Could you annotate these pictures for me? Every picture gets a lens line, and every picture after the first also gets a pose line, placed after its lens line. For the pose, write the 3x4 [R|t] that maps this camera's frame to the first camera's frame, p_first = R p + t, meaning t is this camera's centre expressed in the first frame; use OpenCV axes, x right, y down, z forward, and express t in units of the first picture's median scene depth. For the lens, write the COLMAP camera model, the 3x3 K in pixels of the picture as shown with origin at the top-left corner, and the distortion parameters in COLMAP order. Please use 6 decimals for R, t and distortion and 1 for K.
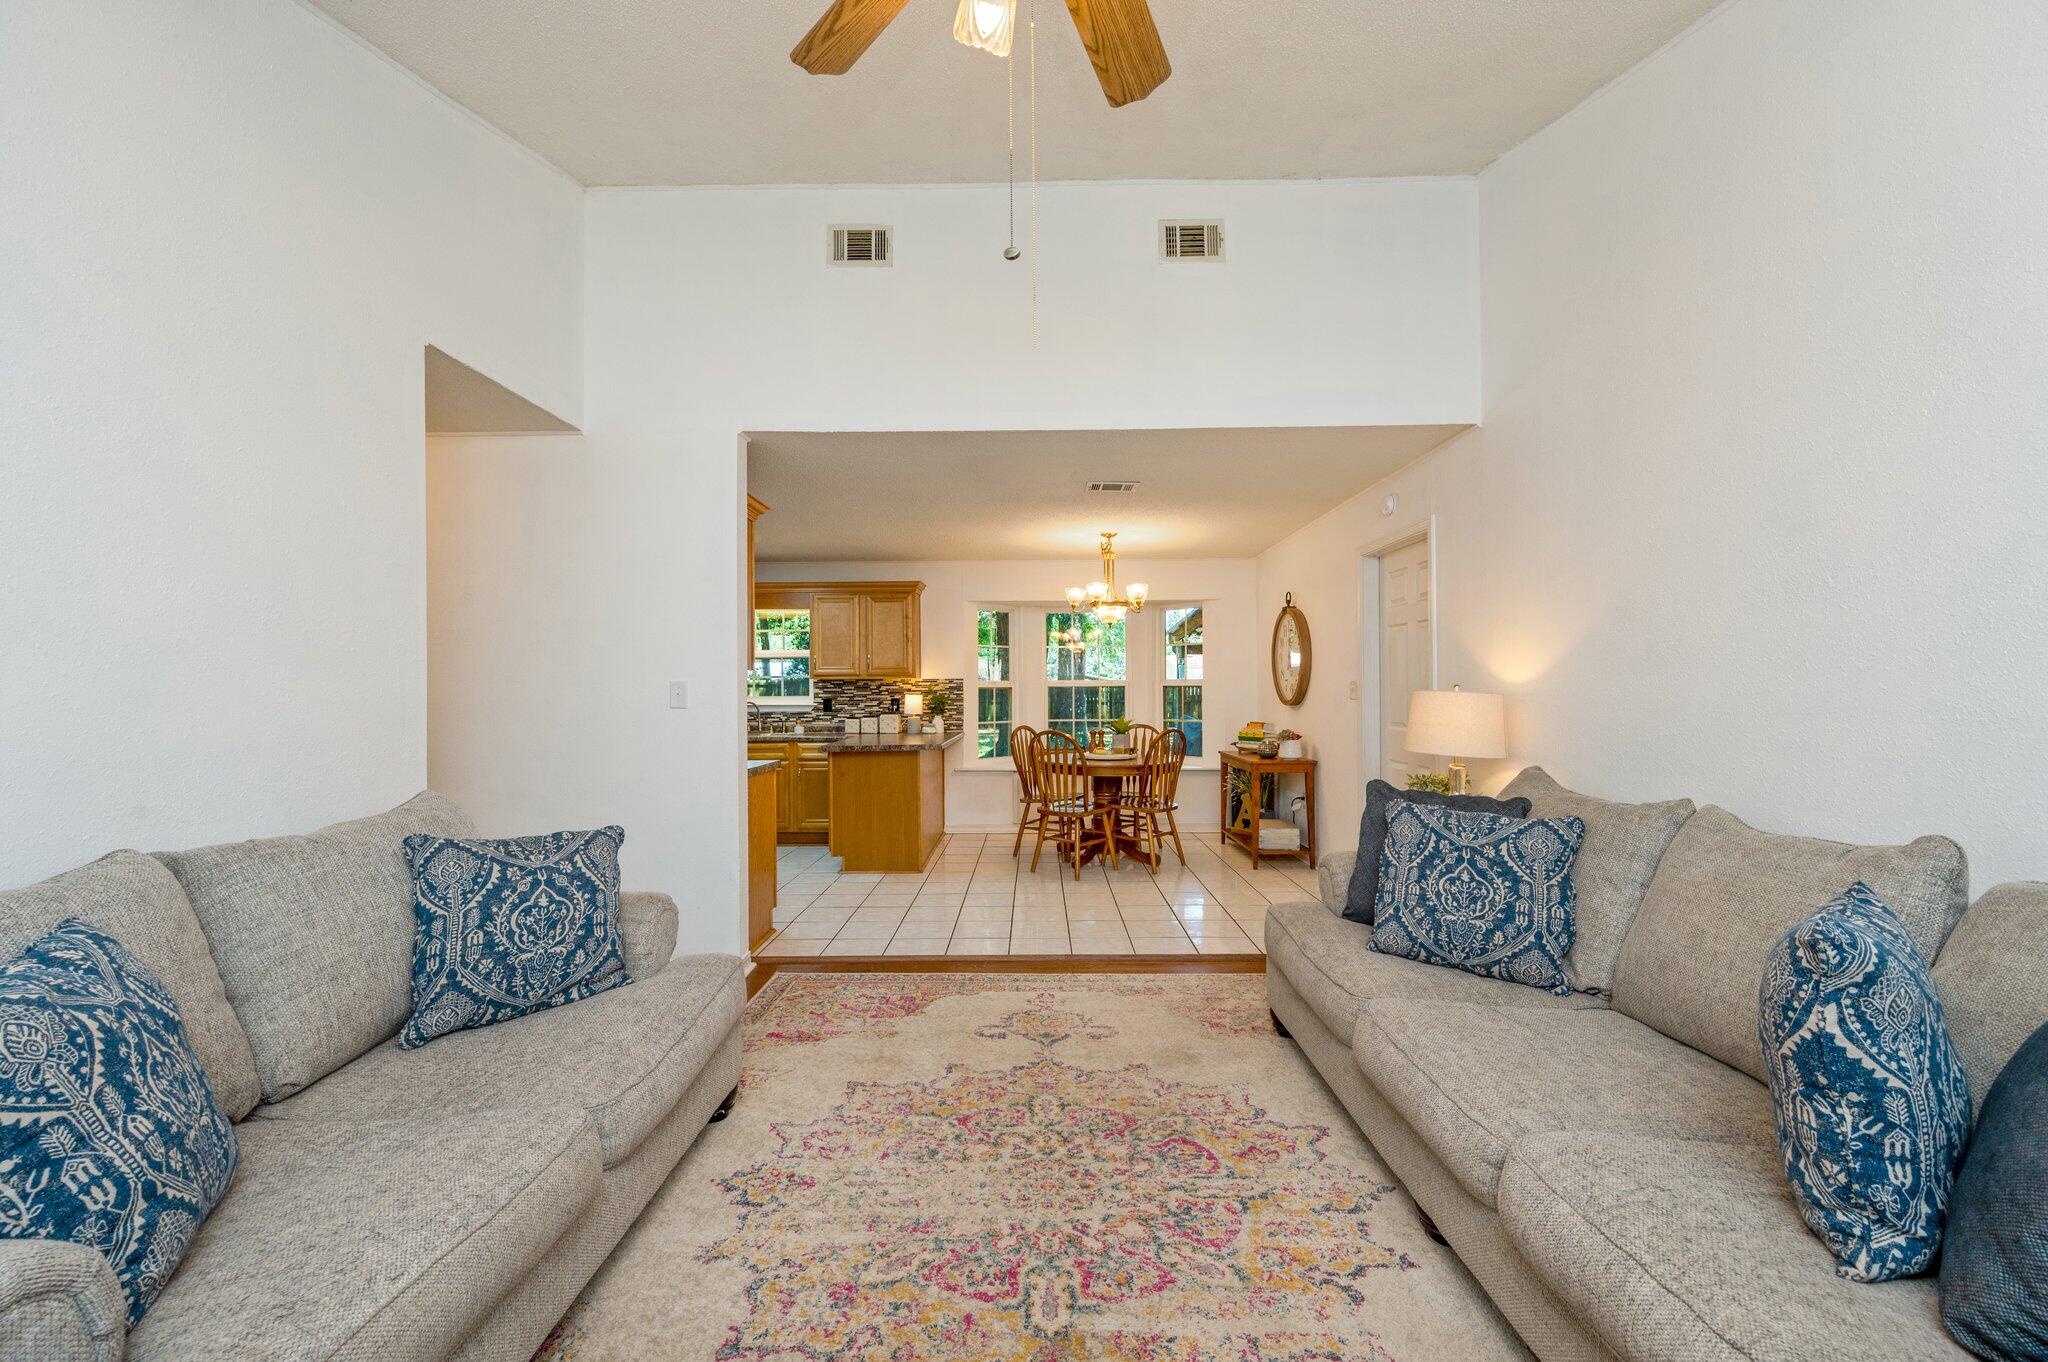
lens RADIAL K [[806.6, 0, 1032.2], [0, 806.6, 680.0], [0, 0, 1]] dist [-0.001647, -0.000060]
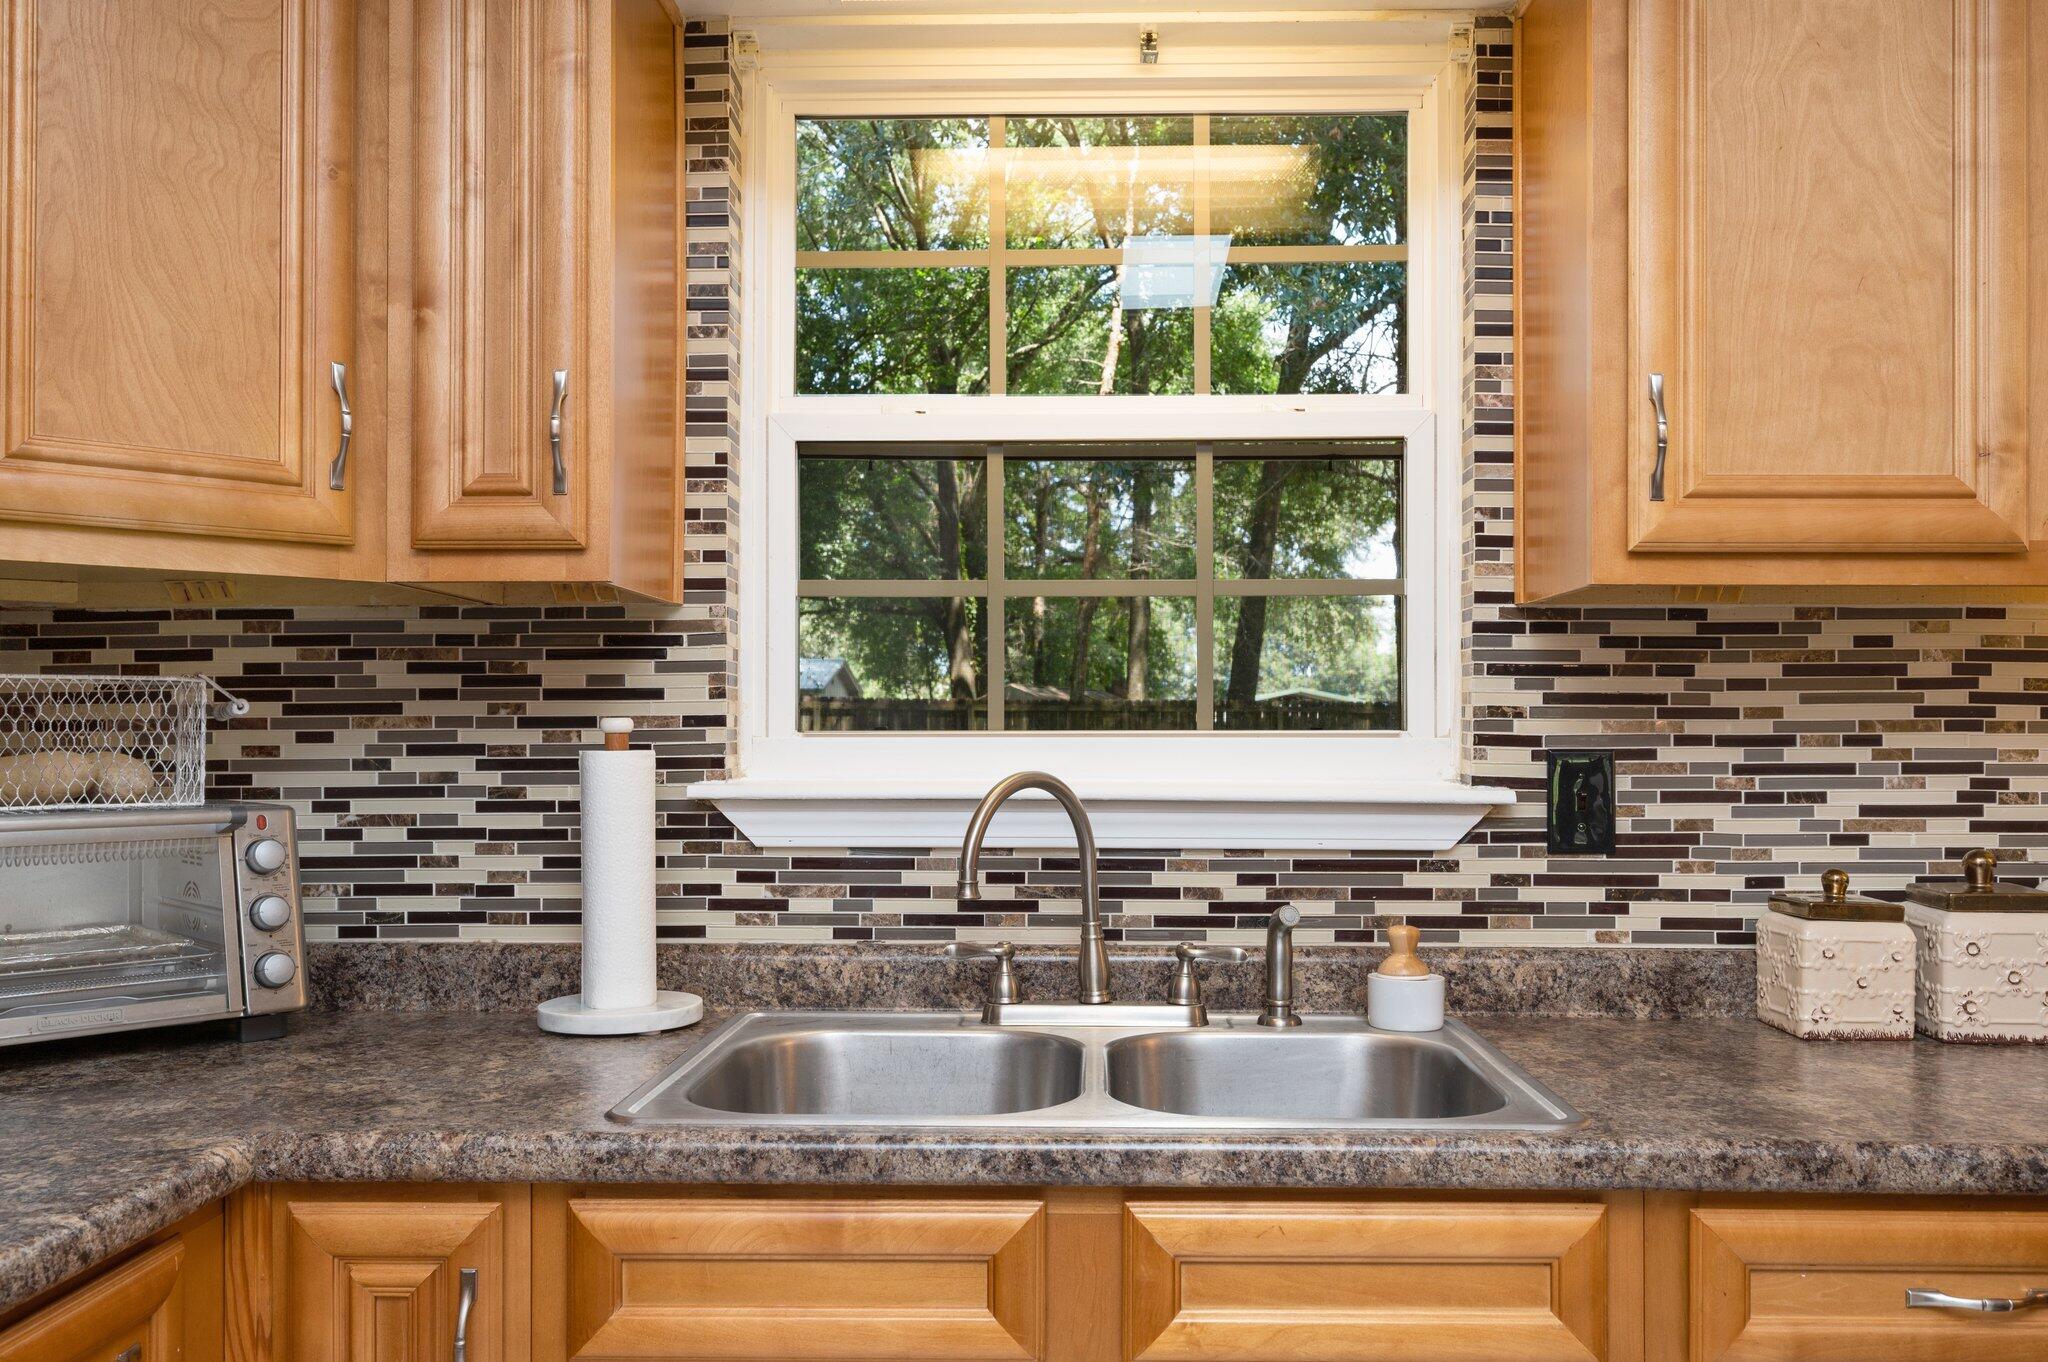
lens RADIAL K [[1684.8, 0, 1052.7], [0, 1684.8, 709.2], [0, 0, 1]] dist [-0.009147, 0.009012]
pose [[0.999801, 0.009252, -0.017678, -0.417364], [-0.009120, 0.999930, 0.007520, 0.018413], [0.017746, -0.007357, 0.999815, 0.904814]]
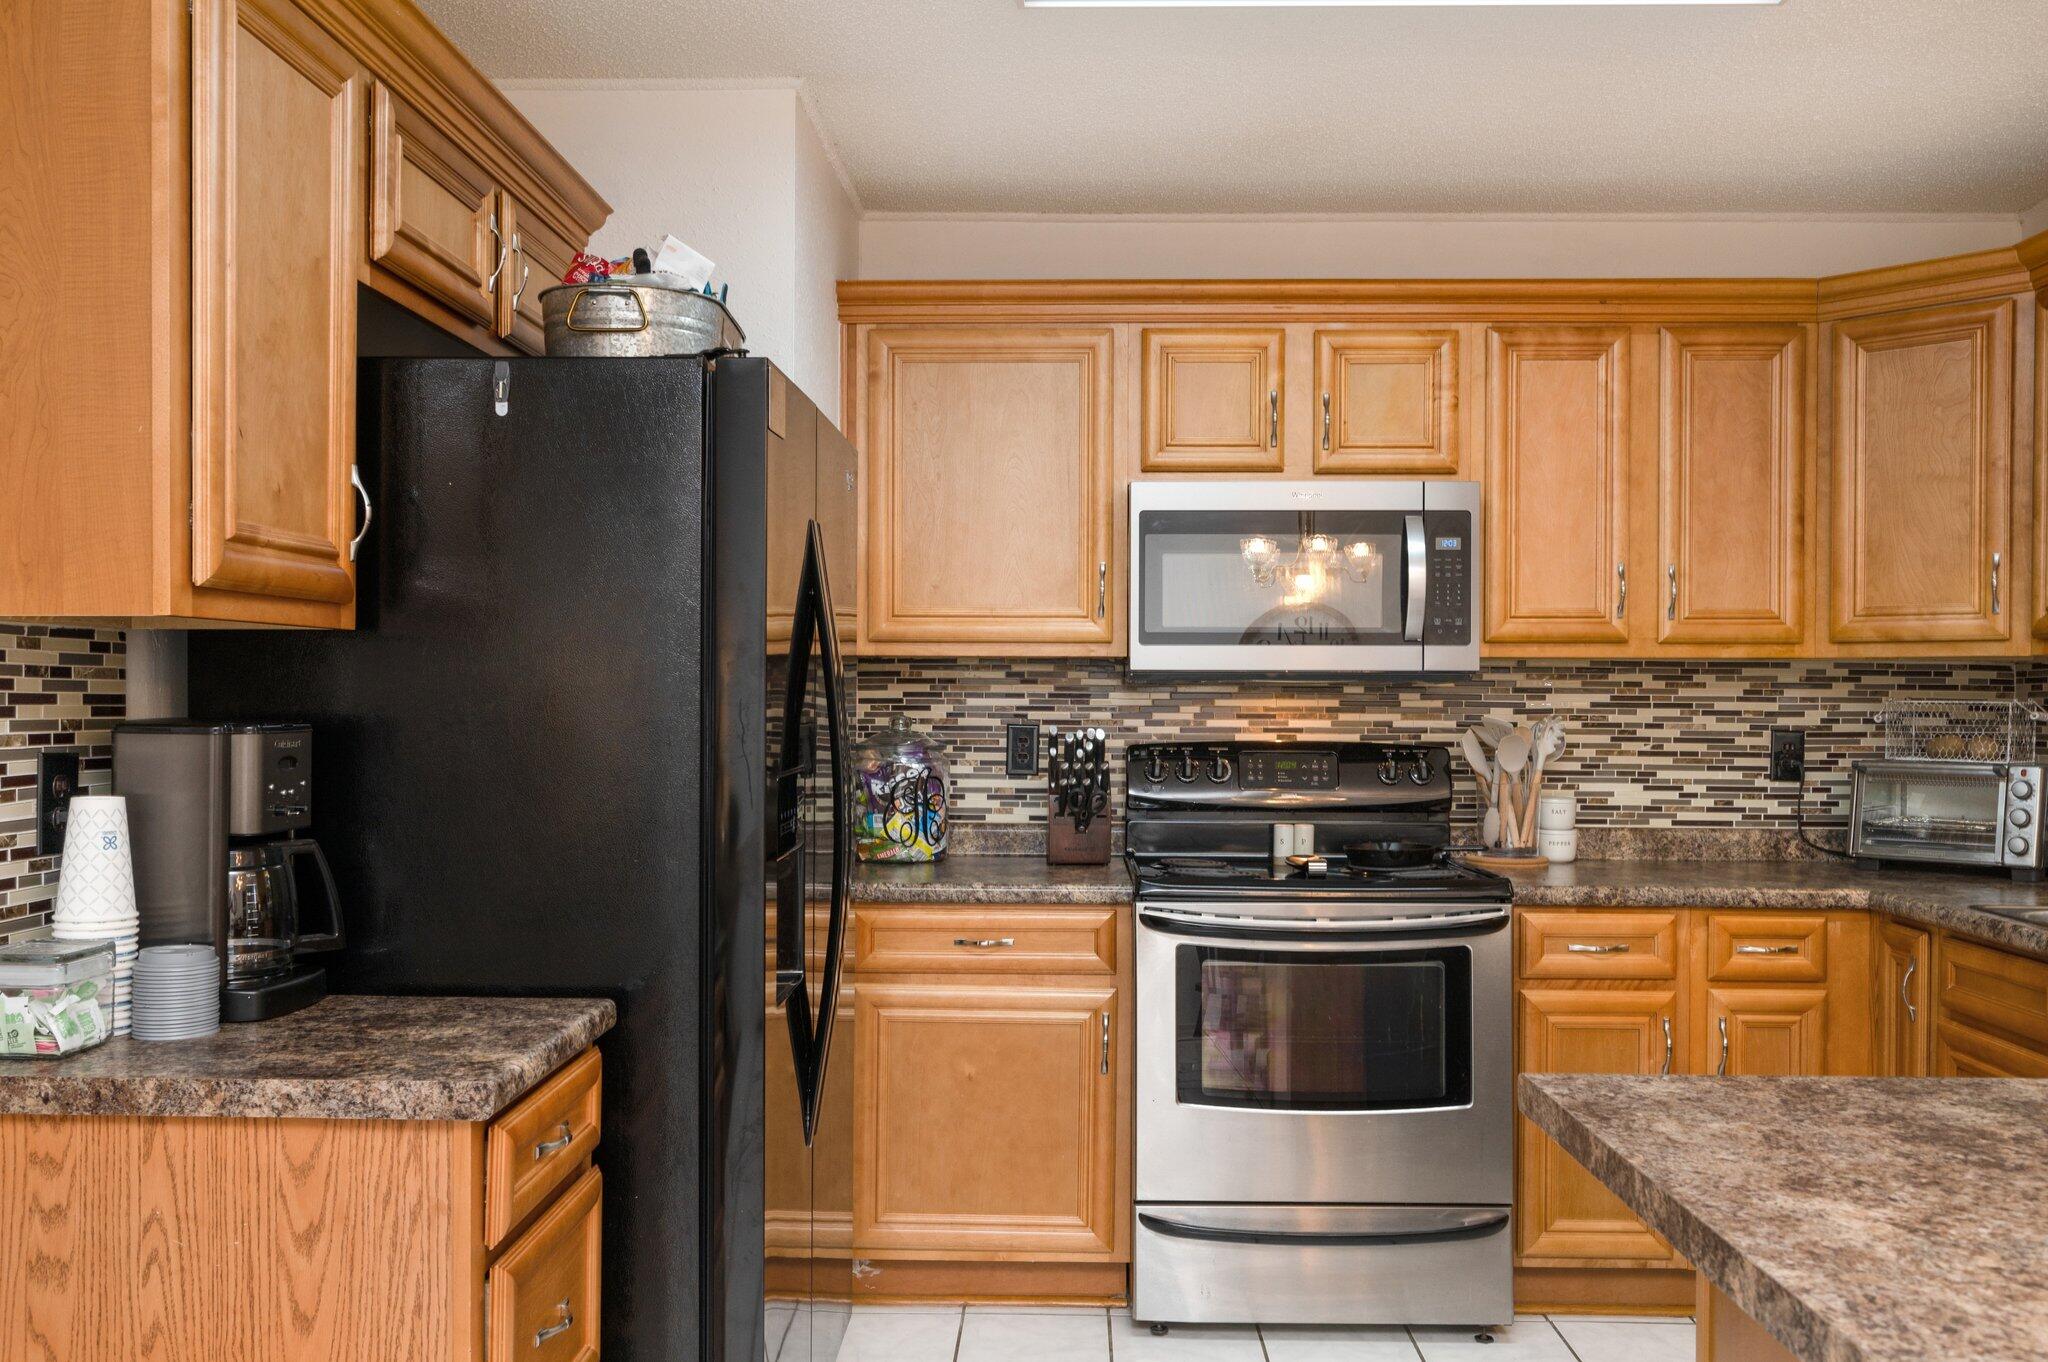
lens RADIAL K [[1684.8, 0, 1020.1], [0, 1684.8, 705.8], [0, 0, 1]] dist [-0.009147, 0.009012]
pose [[-0.026133, 0.018993, -0.999478, 0.059085], [0.009621, 0.999778, 0.018747, 0.003071], [0.999612, -0.009126, -0.026310, 0.858351]]
